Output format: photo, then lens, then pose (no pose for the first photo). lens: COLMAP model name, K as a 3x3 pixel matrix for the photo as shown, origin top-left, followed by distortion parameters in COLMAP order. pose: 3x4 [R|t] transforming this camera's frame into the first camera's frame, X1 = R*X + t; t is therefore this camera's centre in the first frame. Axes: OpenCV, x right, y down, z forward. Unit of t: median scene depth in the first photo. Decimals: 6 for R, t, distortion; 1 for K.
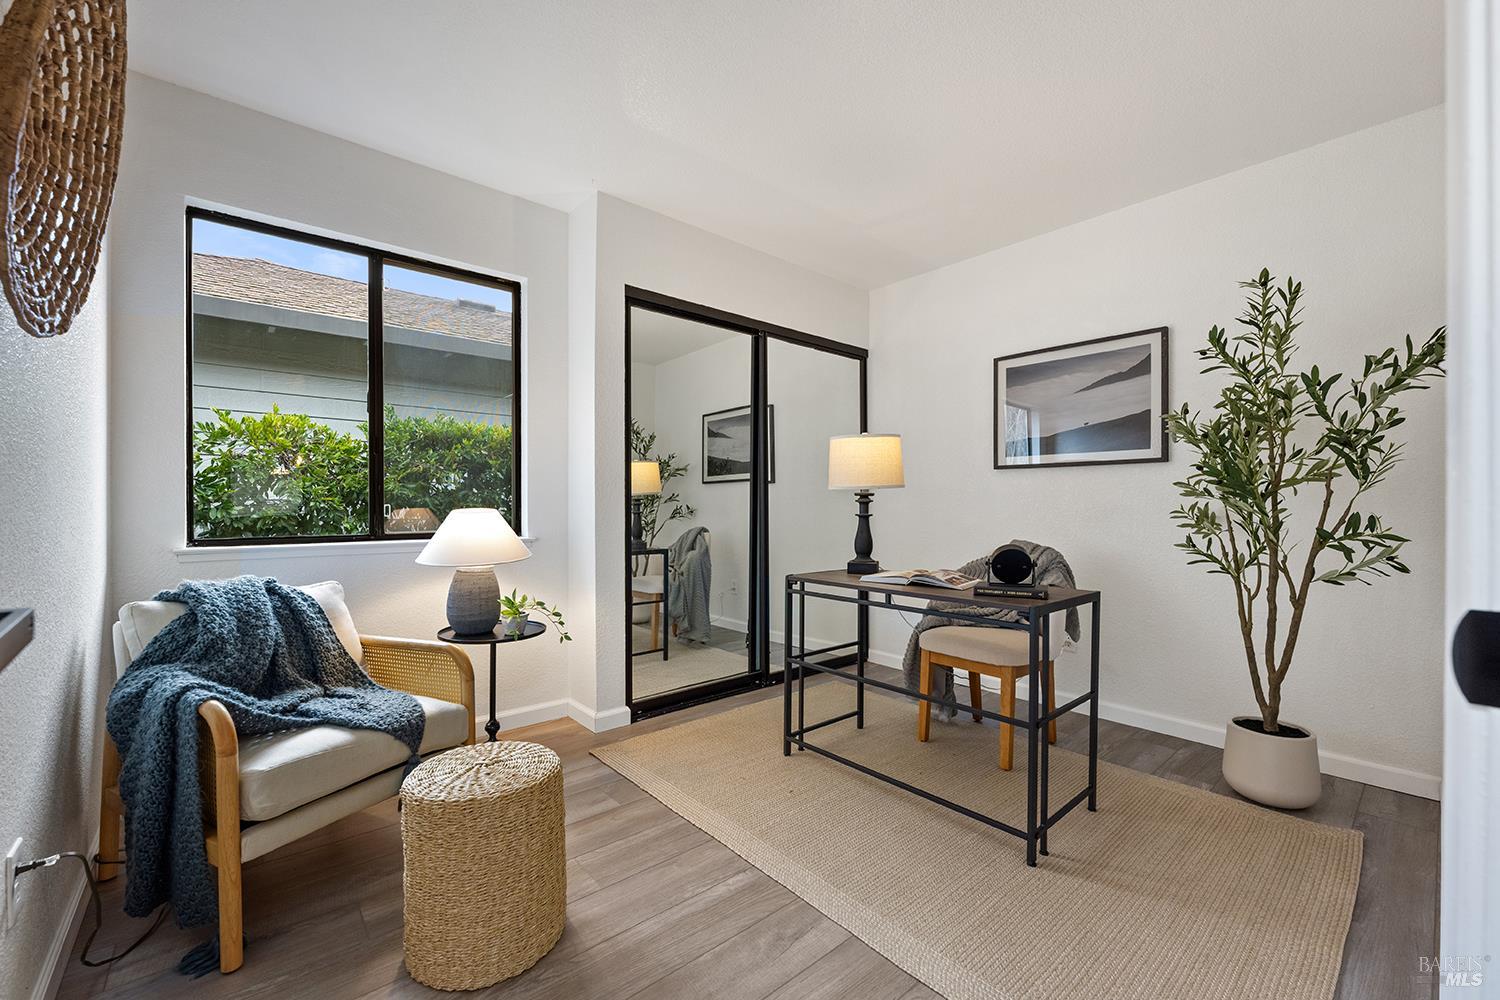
lens RADIAL K [[605.8, 0, 757.2], [0, 605.8, 502.7], [0, 0, 1]] dist [-0.004195, -0.000772]
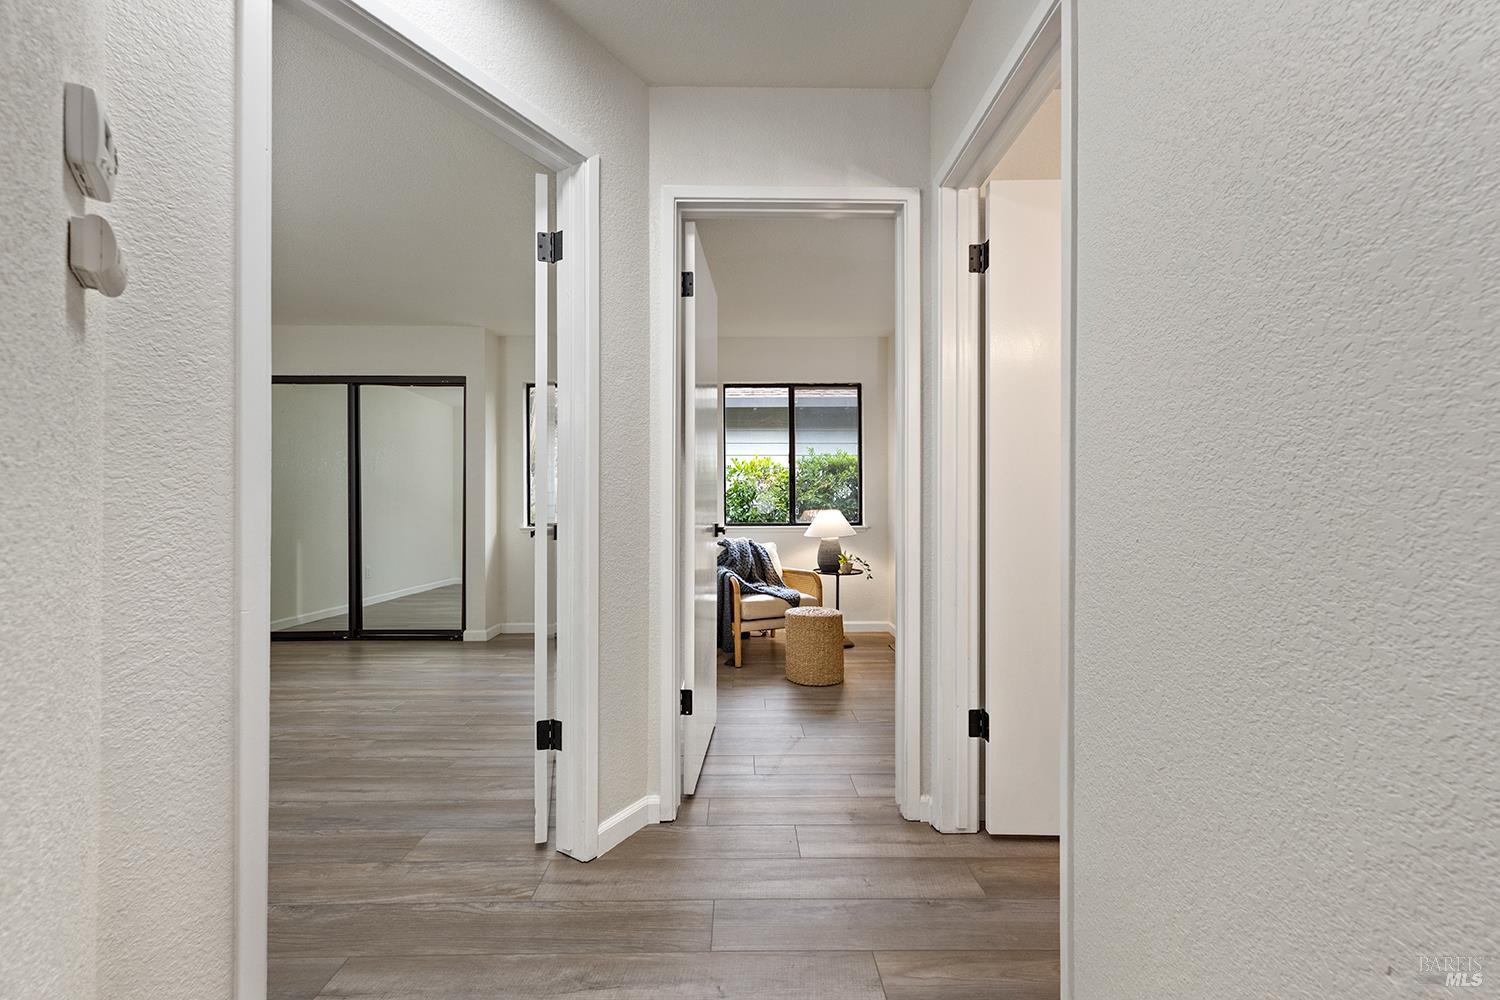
lens RADIAL K [[605.8, 0, 754.5], [0, 605.8, 499.7], [0, 0, 1]] dist [-0.004195, -0.000772]
pose [[0.771519, -0.009011, -0.636143, 0.723233], [0.004191, 0.999950, -0.009082, -0.009427], [0.636193, 0.004341, 0.771518, -0.830197]]
